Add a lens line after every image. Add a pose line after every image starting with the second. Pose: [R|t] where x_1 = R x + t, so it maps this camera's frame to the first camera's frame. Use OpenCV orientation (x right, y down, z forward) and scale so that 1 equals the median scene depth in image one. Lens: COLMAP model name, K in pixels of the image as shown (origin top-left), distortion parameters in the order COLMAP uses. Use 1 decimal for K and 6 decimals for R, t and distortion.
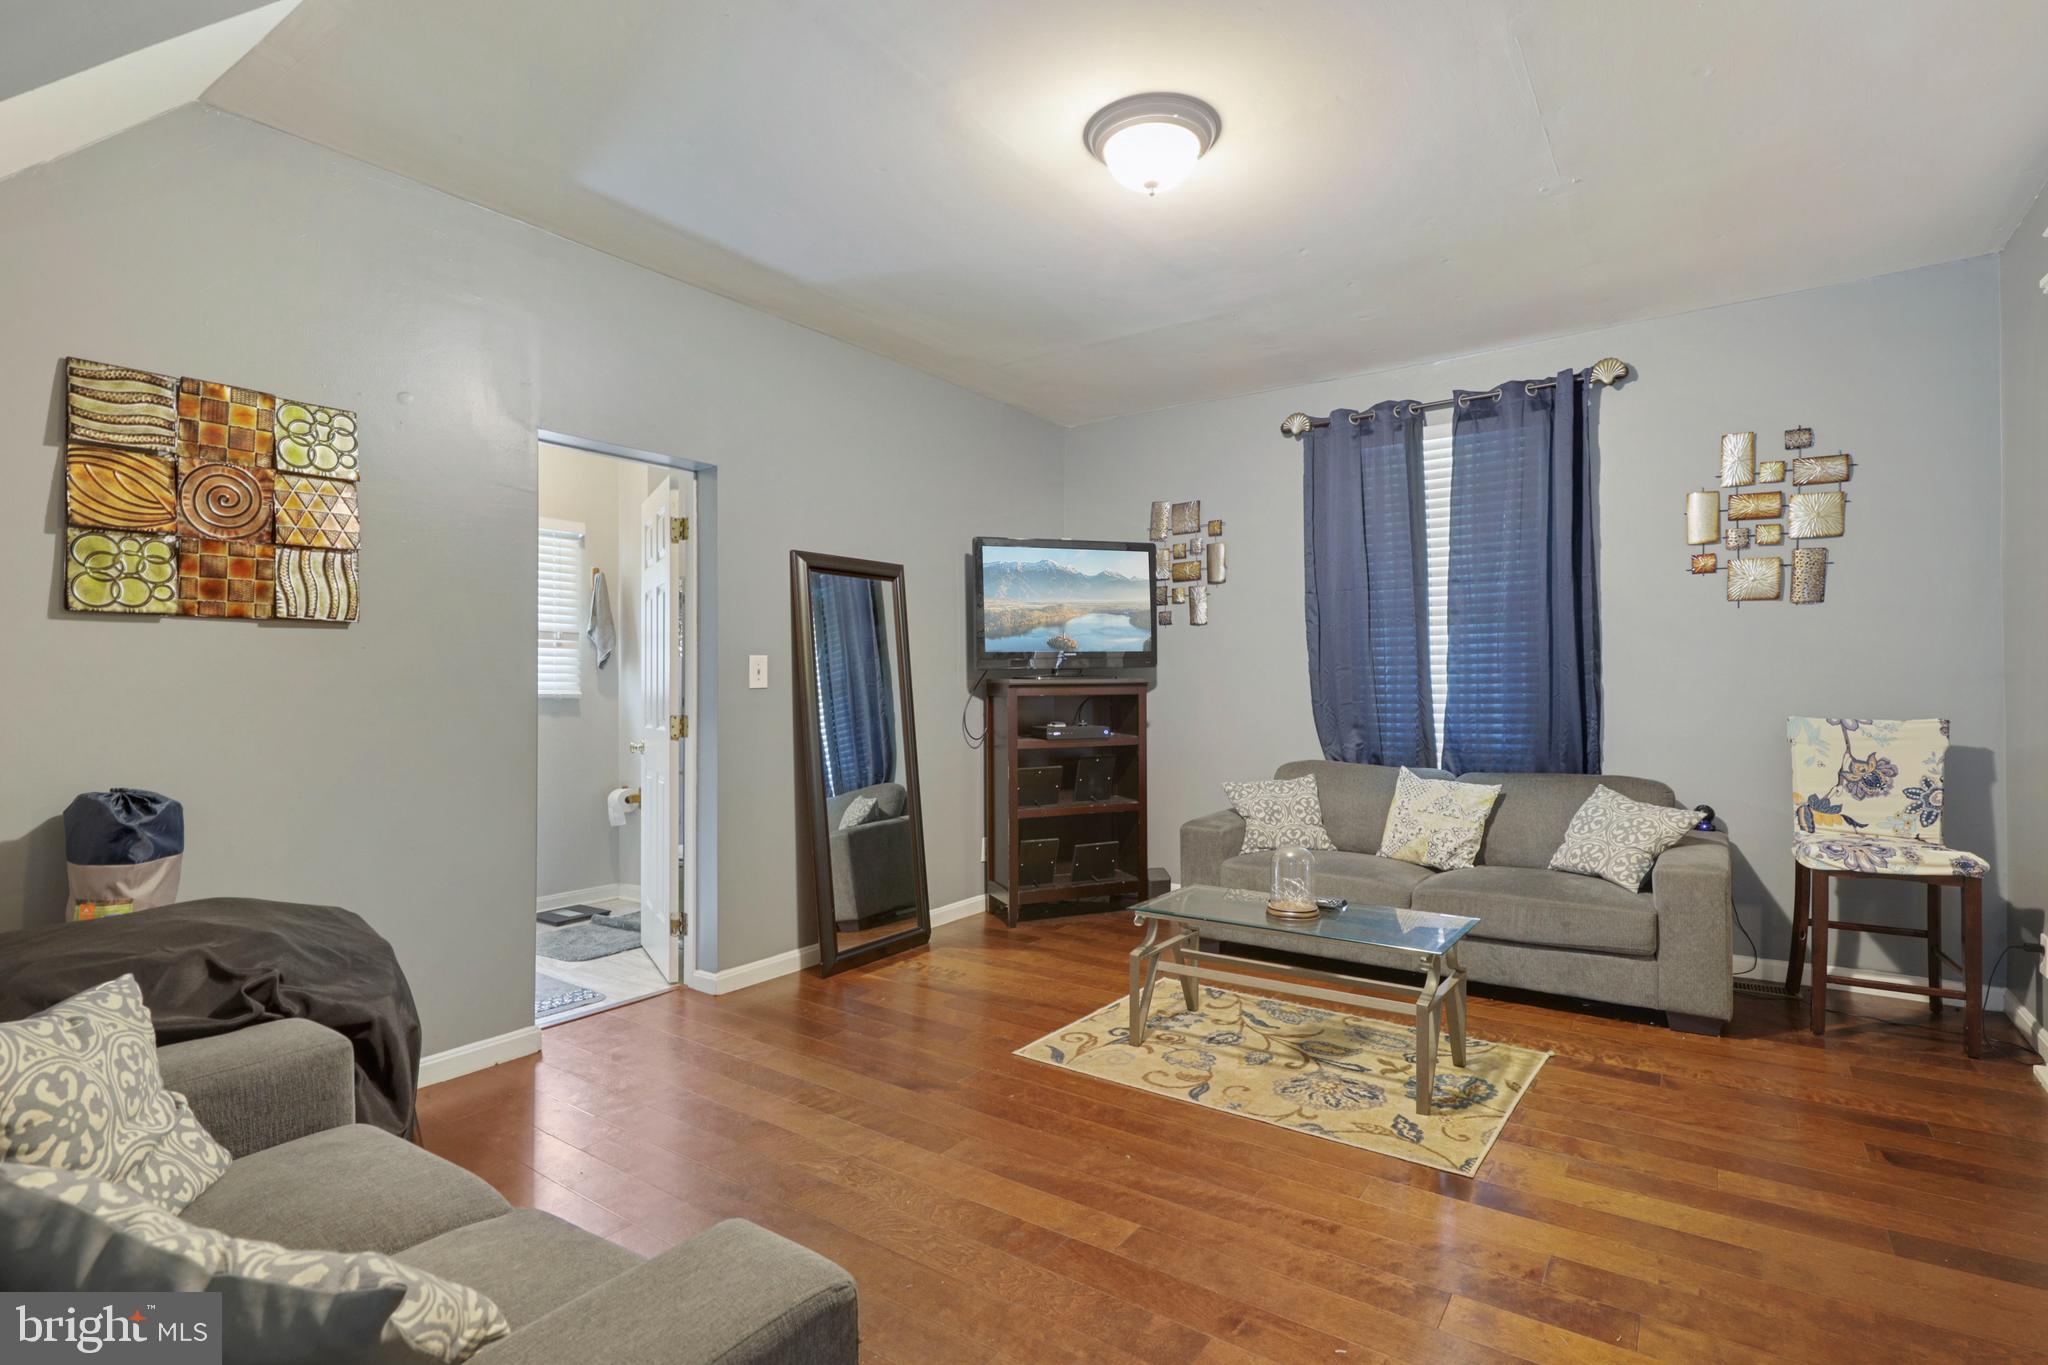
lens RADIAL K [[986.1, 0, 1007.3], [0, 986.1, 686.8], [0, 0, 1]] dist [-0.002490, -0.000730]
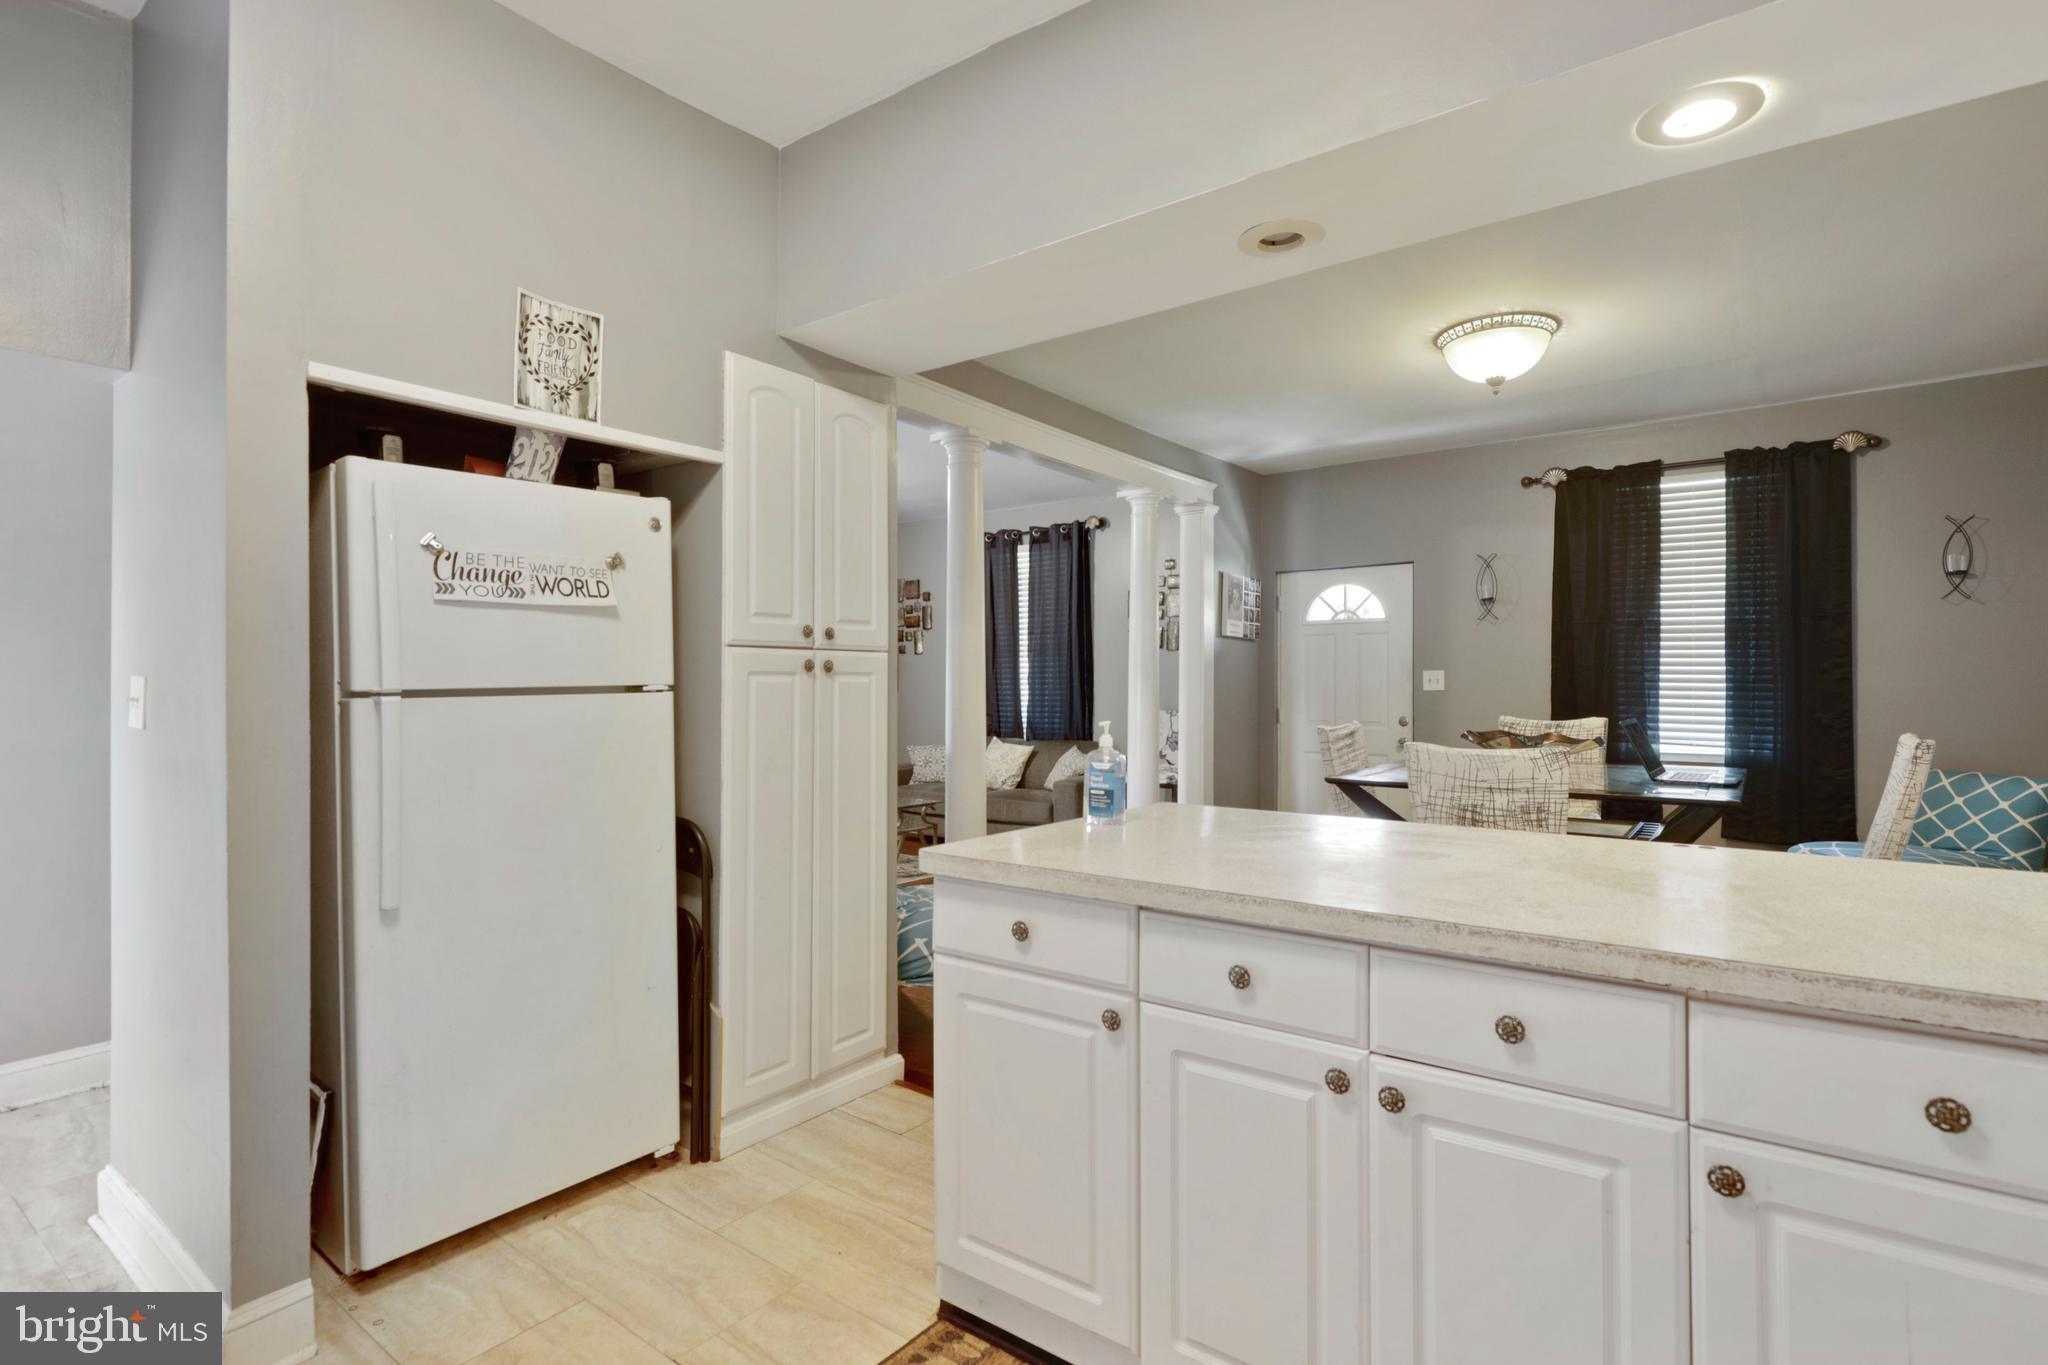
lens RADIAL K [[986.1, 0, 1032.2], [0, 986.1, 687.3], [0, 0, 1]] dist [-0.002490, -0.000730]
pose [[0.999985, 0.004875, -0.002669, 0.538005], [-0.004866, 0.999983, 0.003159, -0.018176], [0.002685, -0.003146, 0.999991, -0.910364]]
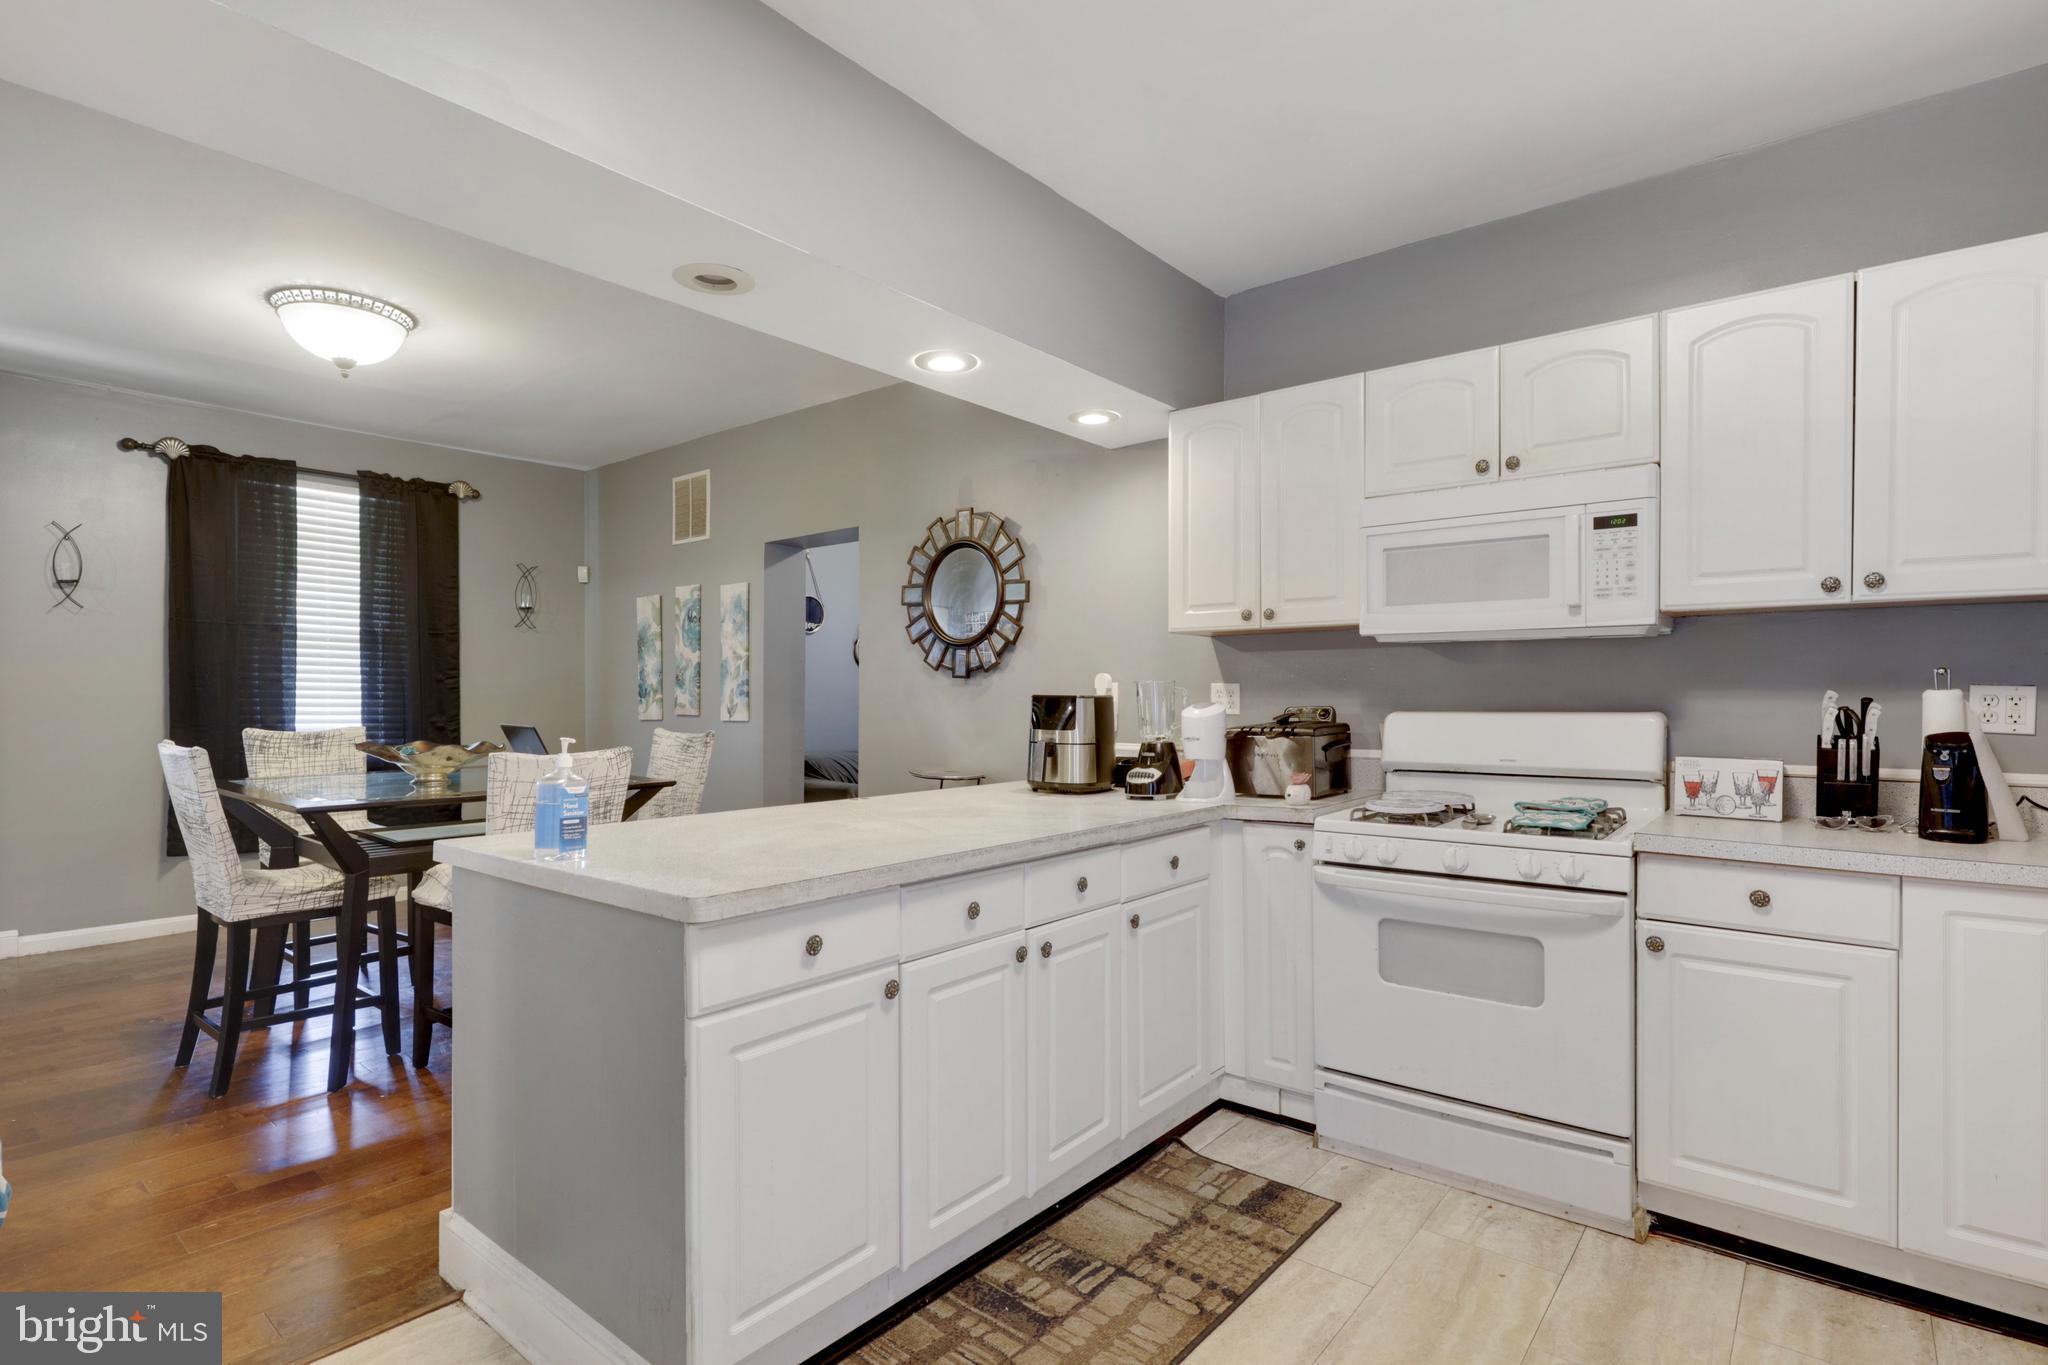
lens RADIAL K [[986.1, 0, 1035.1], [0, 986.1, 703.3], [0, 0, 1]] dist [-0.002490, -0.000730]
pose [[0.042584, -0.003119, 0.999088, 0.102370], [-0.005679, 0.999978, 0.003364, -0.016744], [-0.999077, -0.005817, 0.042565, -0.585962]]
